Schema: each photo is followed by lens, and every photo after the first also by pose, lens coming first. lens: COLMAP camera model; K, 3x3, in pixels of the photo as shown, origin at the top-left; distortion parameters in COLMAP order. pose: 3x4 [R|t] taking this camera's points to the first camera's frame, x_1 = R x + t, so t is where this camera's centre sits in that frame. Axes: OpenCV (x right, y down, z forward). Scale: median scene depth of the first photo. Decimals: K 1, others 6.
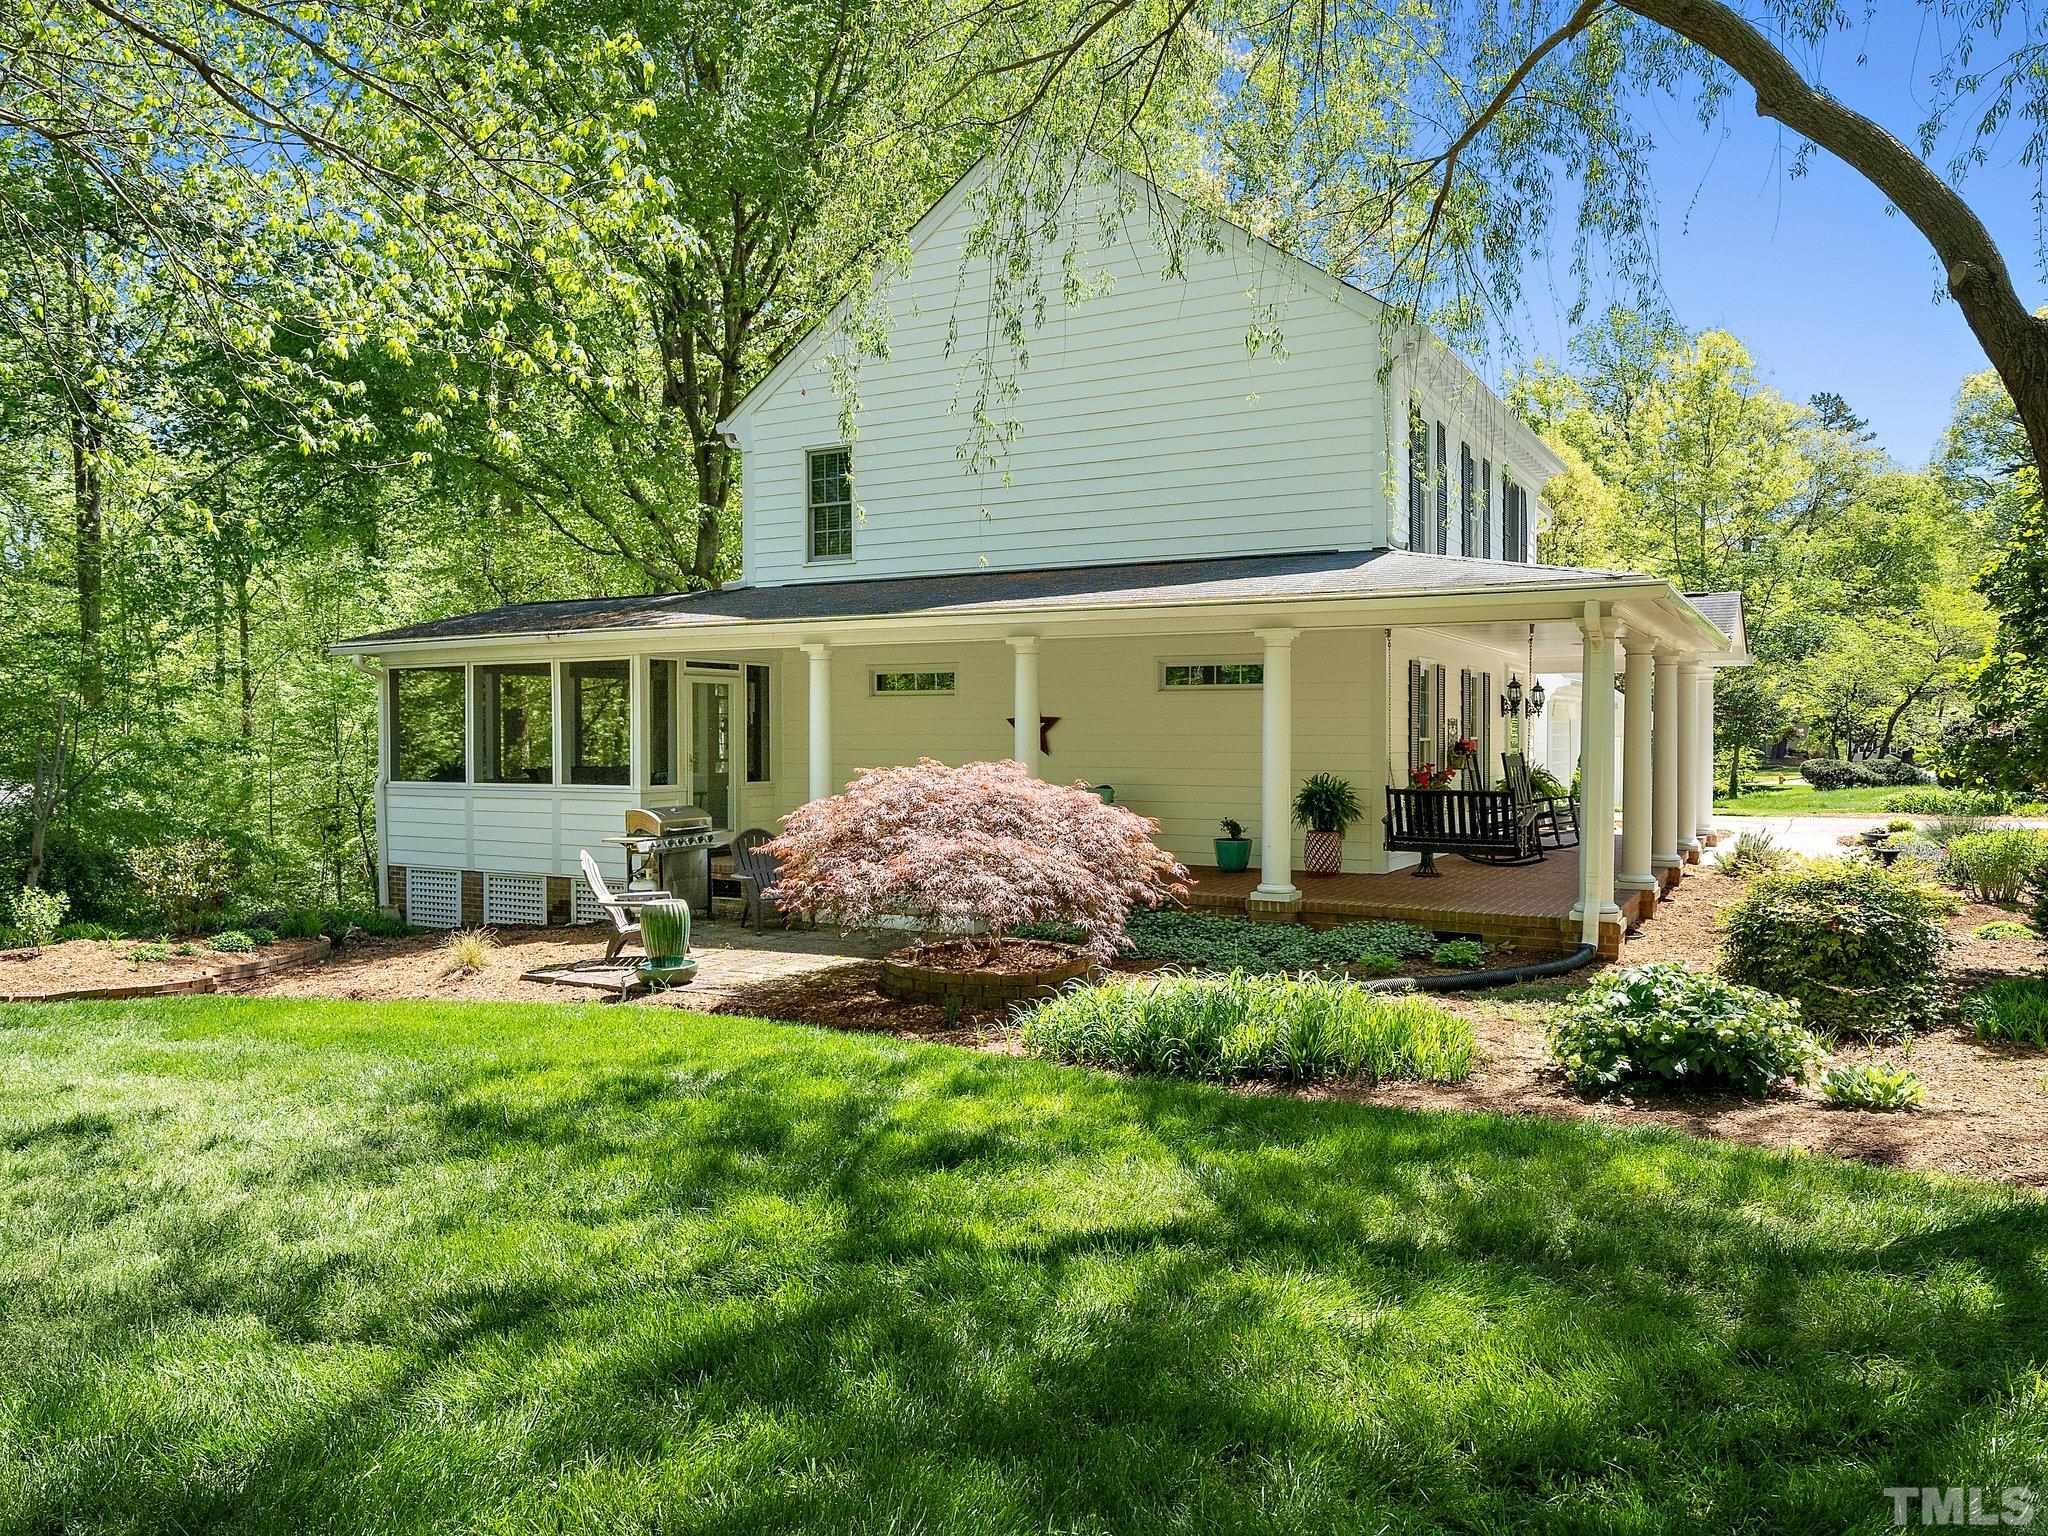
lens RADIAL K [[1258.2, 0, 1030.2], [0, 1258.2, 770.6], [0, 0, 1]] dist [-0.001355, 0.000383]
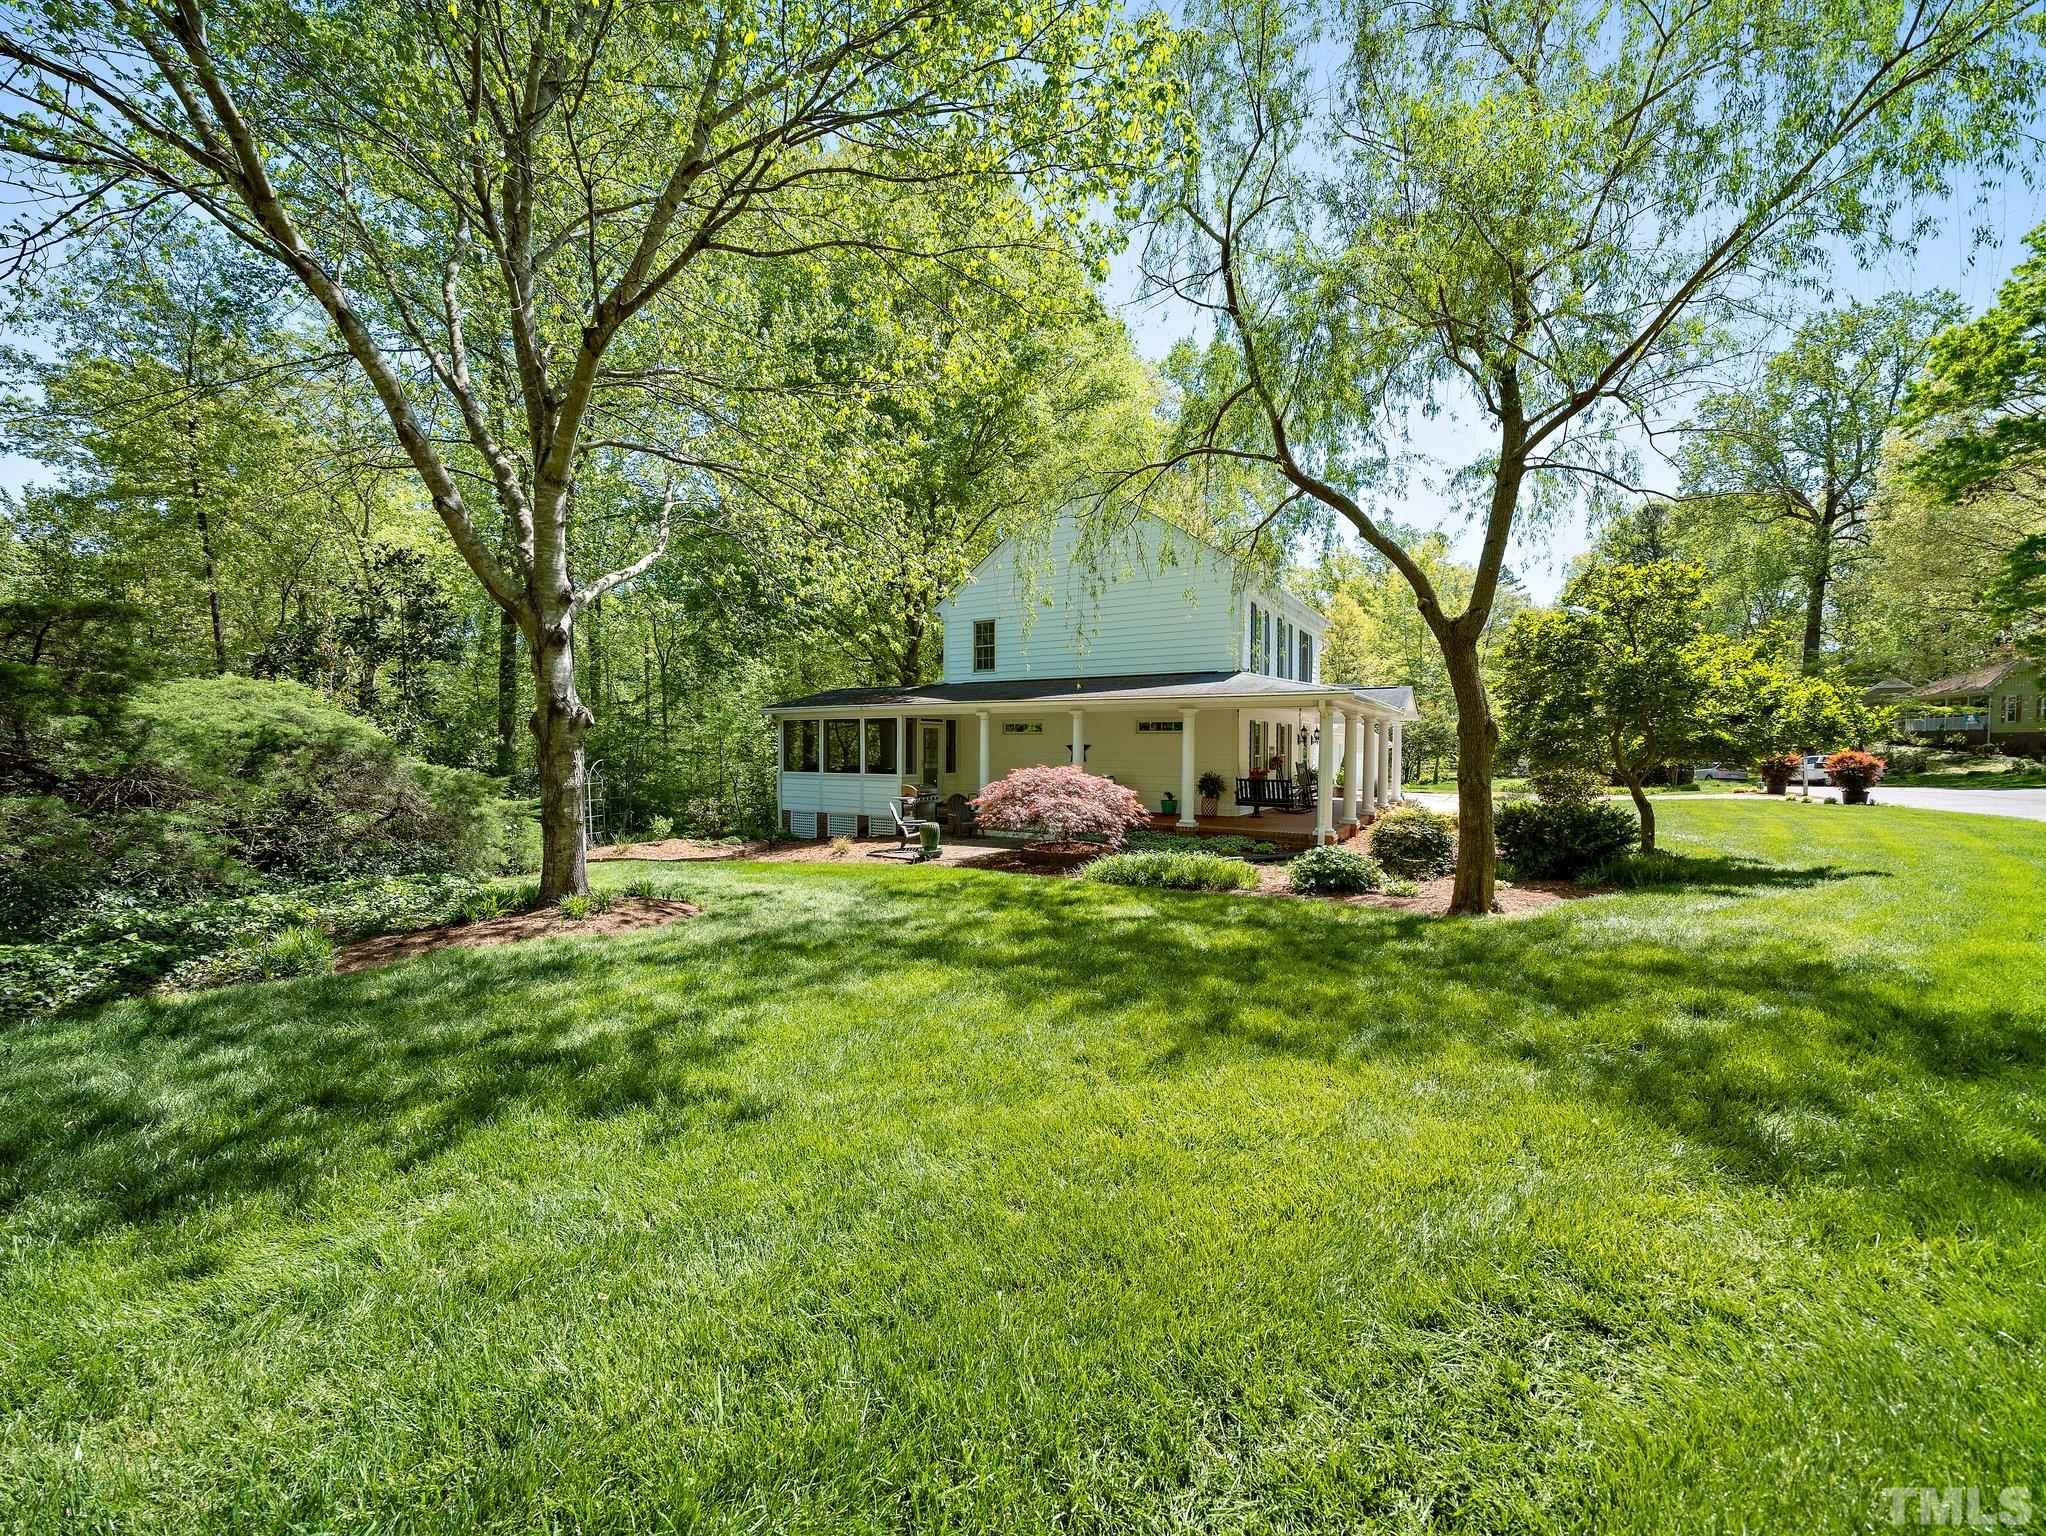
lens RADIAL K [[793.8, 0, 1011.3], [0, 793.8, 765.4], [0, 0, 1]] dist [-0.009813, -0.000076]
pose [[0.999133, 0.006986, -0.041050, -0.069374], [-0.006915, 0.999974, 0.001858, -0.009663], [0.041062, -0.001573, 0.999155, -0.472223]]
